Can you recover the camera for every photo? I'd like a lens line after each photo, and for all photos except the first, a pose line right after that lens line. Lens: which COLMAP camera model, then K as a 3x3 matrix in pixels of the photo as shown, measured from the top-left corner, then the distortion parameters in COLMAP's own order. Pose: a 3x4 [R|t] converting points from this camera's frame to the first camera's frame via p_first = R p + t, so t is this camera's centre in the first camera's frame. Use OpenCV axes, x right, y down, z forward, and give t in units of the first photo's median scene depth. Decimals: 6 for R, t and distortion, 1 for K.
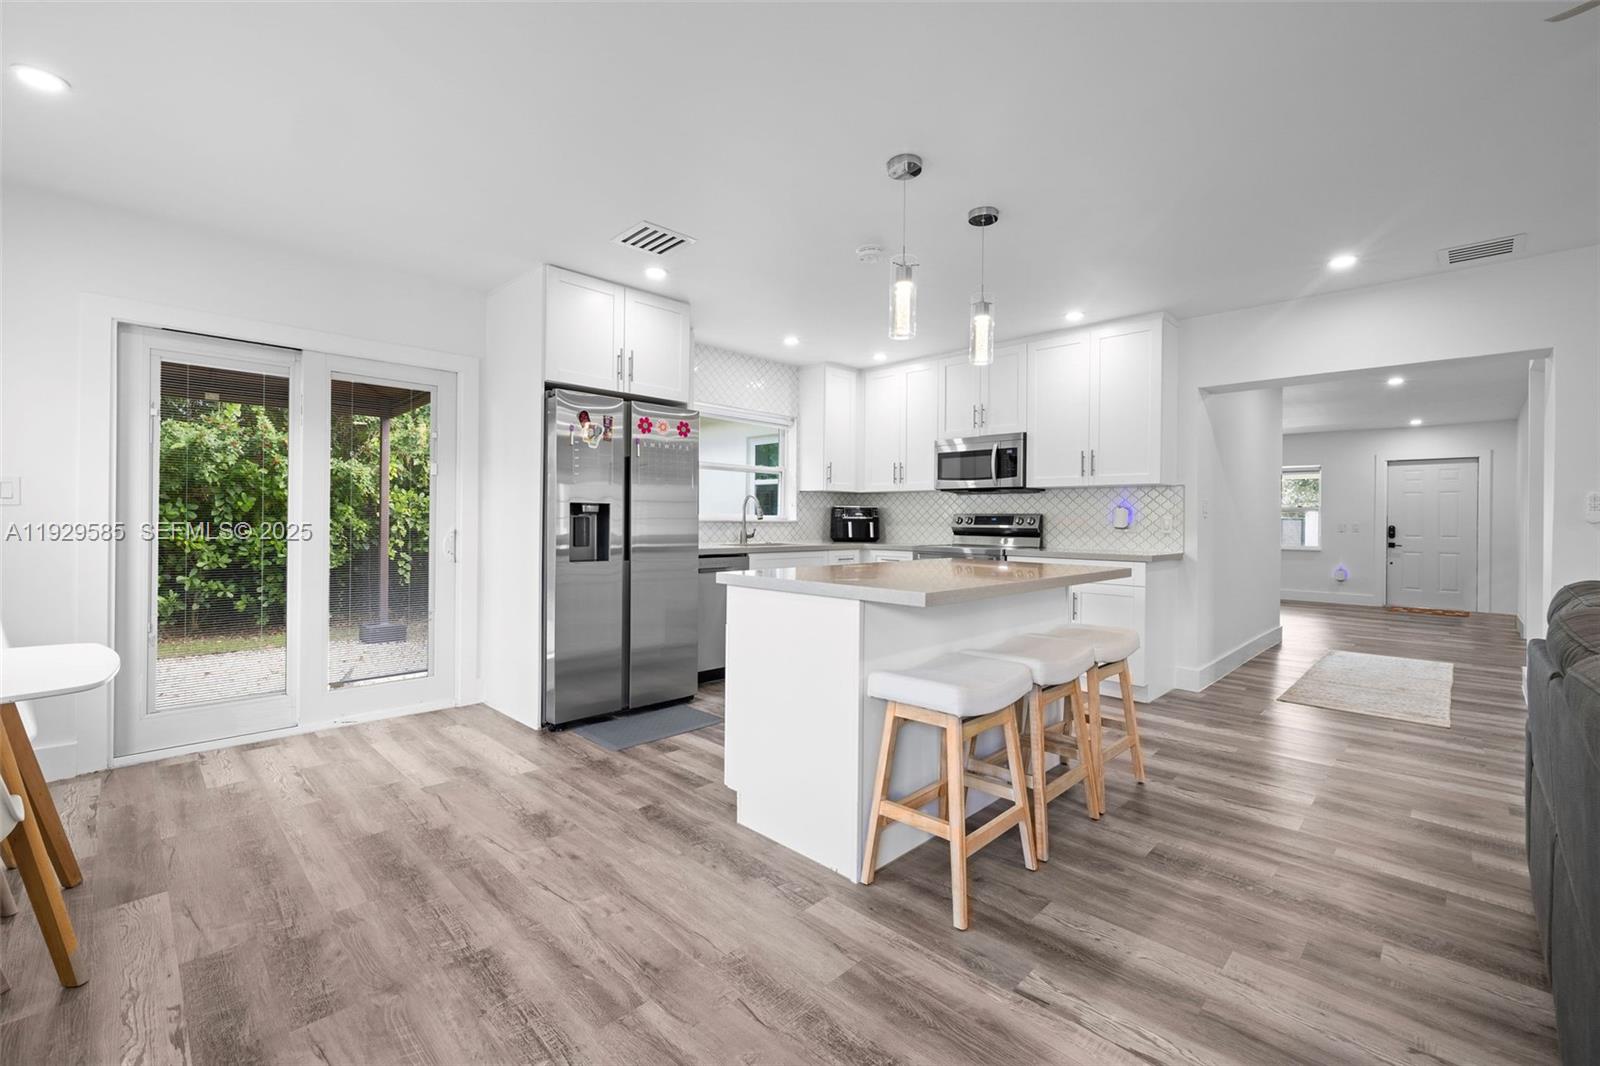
lens RADIAL K [[664.4, 0, 804.2], [0, 664.4, 519.9], [0, 0, 1]] dist [0.000070, 0.000057]
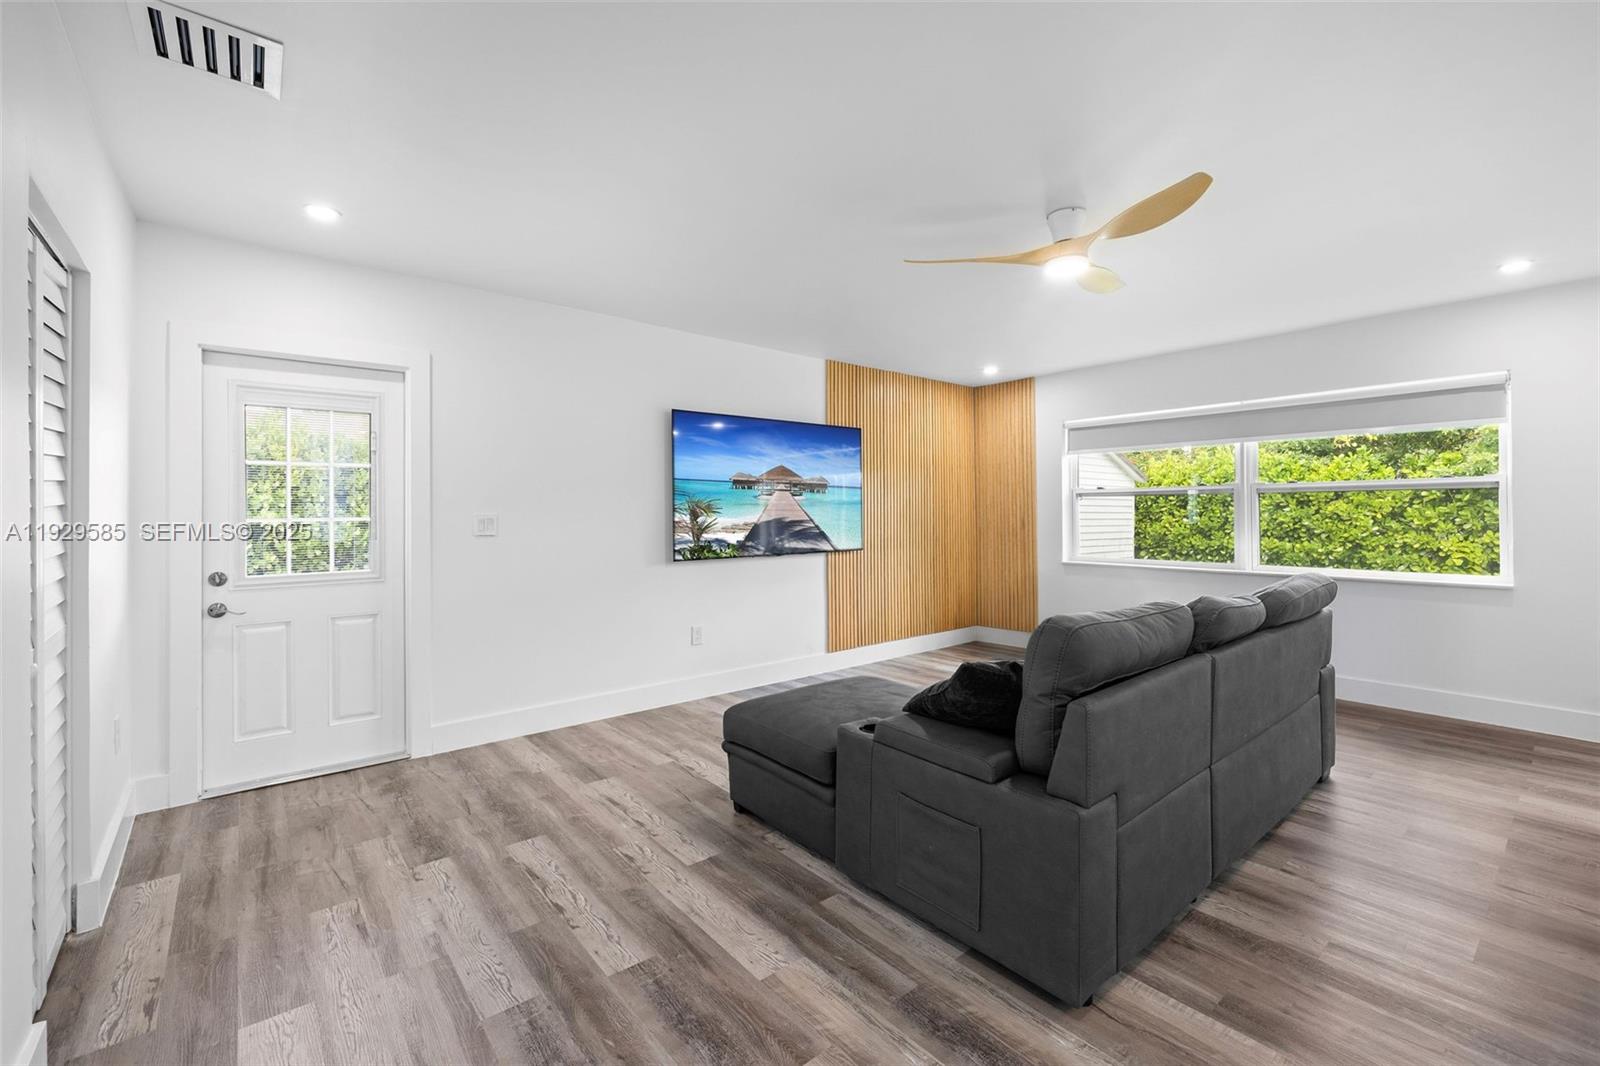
lens RADIAL K [[685.4, 0, 780.3], [0, 685.4, 512.6], [0, 0, 1]] dist [-0.001854, -0.000124]
pose [[-0.994837, -0.002867, 0.101441, 0.744836], [-0.003122, 0.999992, -0.002354, -0.026304], [-0.101434, -0.002658, -0.994839, 0.999347]]
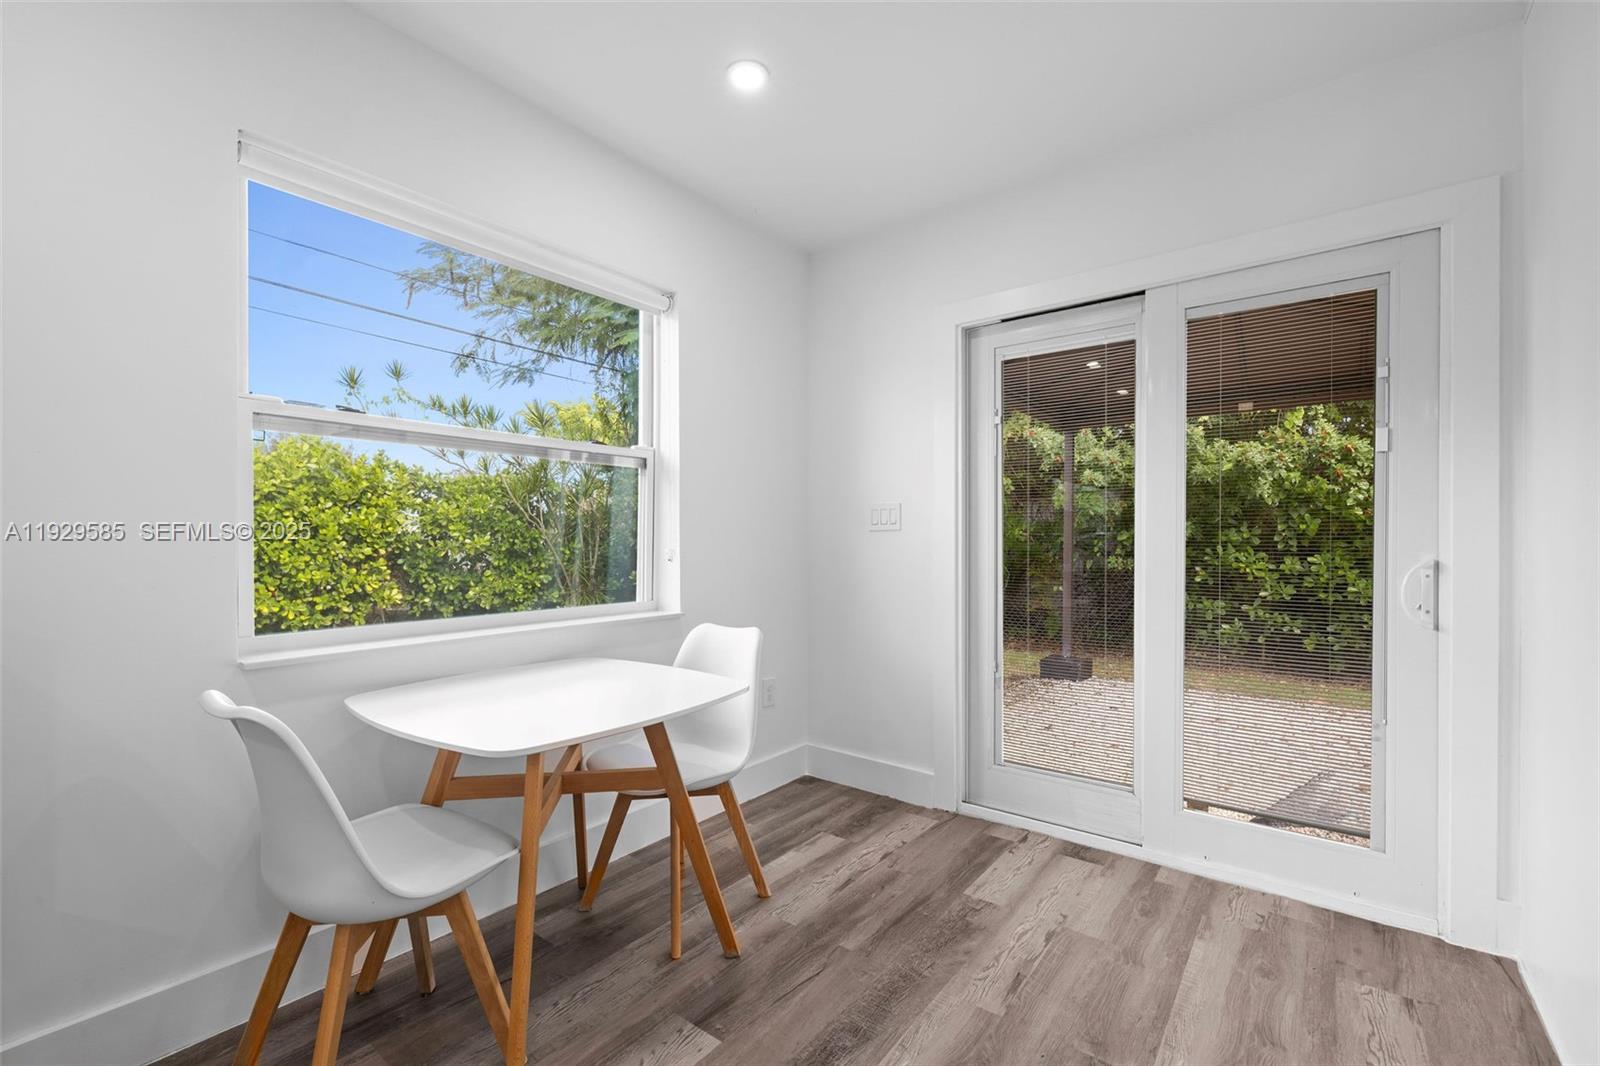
lens RADIAL K [[674.4, 0, 793.6], [0, 674.4, 548.4], [0, 0, 1]] dist [-0.001014, 0.000203]
pose [[0.107845, -0.001075, -0.994167, -0.103106], [0.003799, 0.999993, -0.000669, 0.004024], [0.994160, -0.003704, 0.107848, 0.514942]]
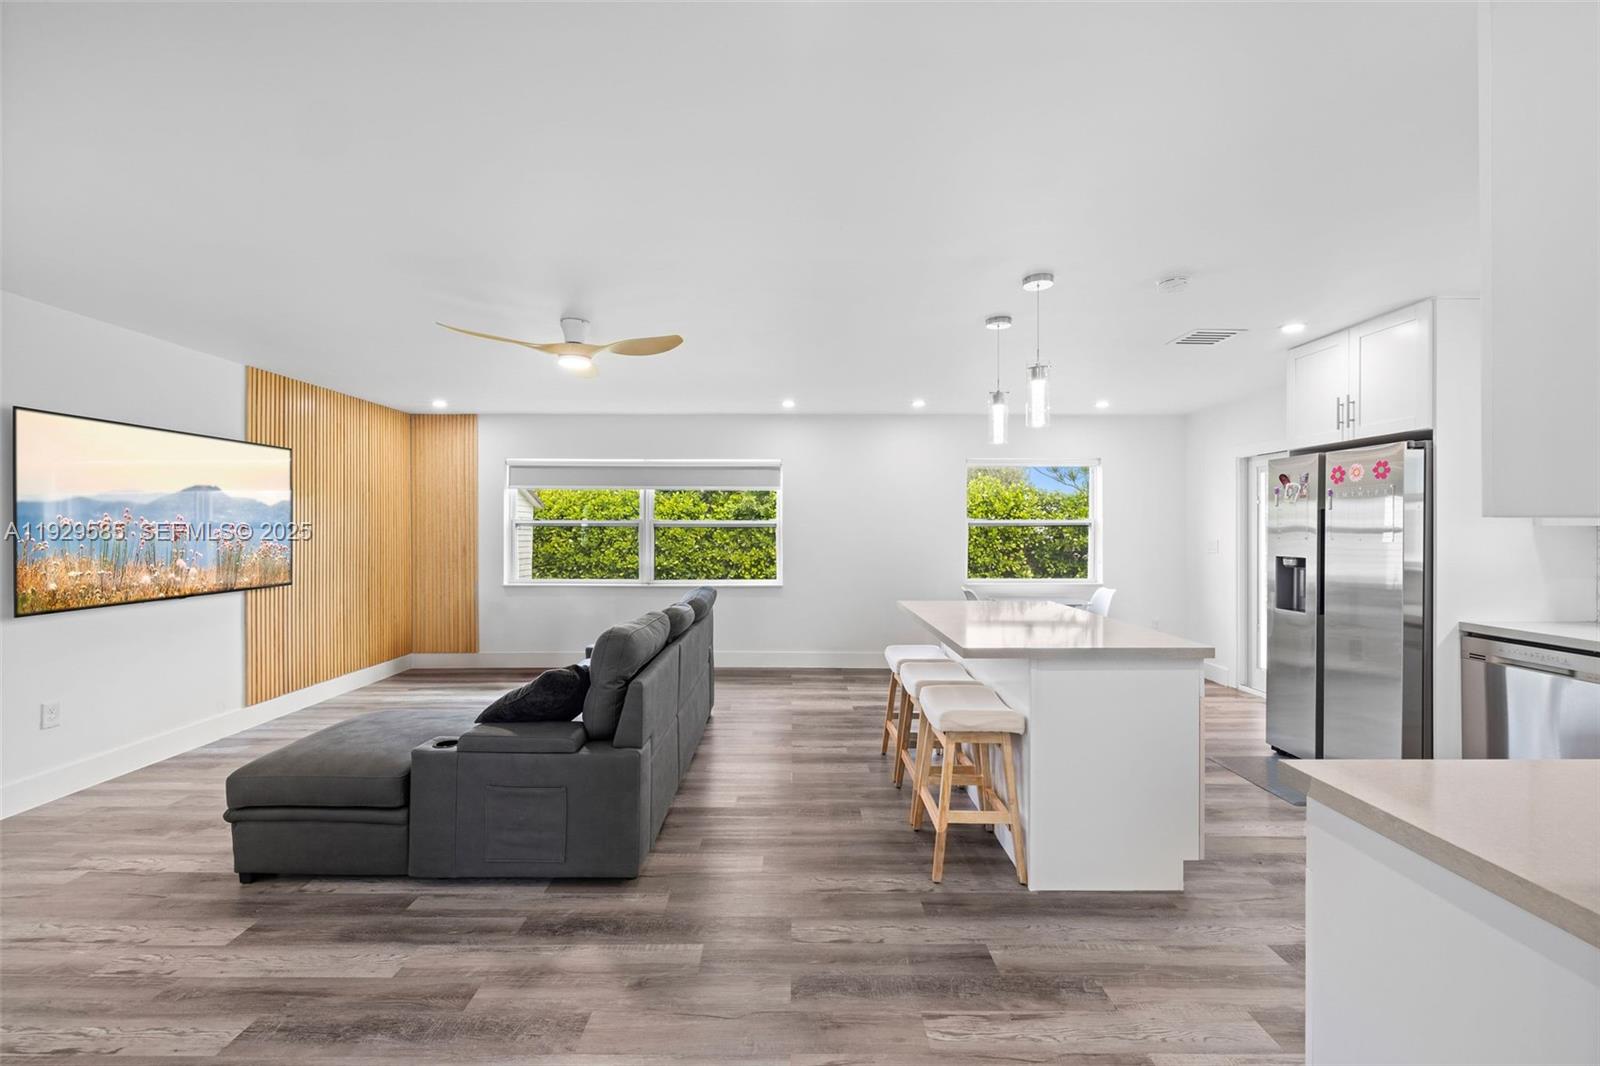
lens RADIAL K [[678.0, 0, 810.7], [0, 678.0, 533.3], [0, 0, 1]] dist [-0.000731, -0.000084]
pose [[-0.693938, -0.005626, -0.720012, 0.966272], [-0.006949, 0.999975, -0.001117, -0.054306], [0.720001, 0.004228, -0.693960, 1.135090]]
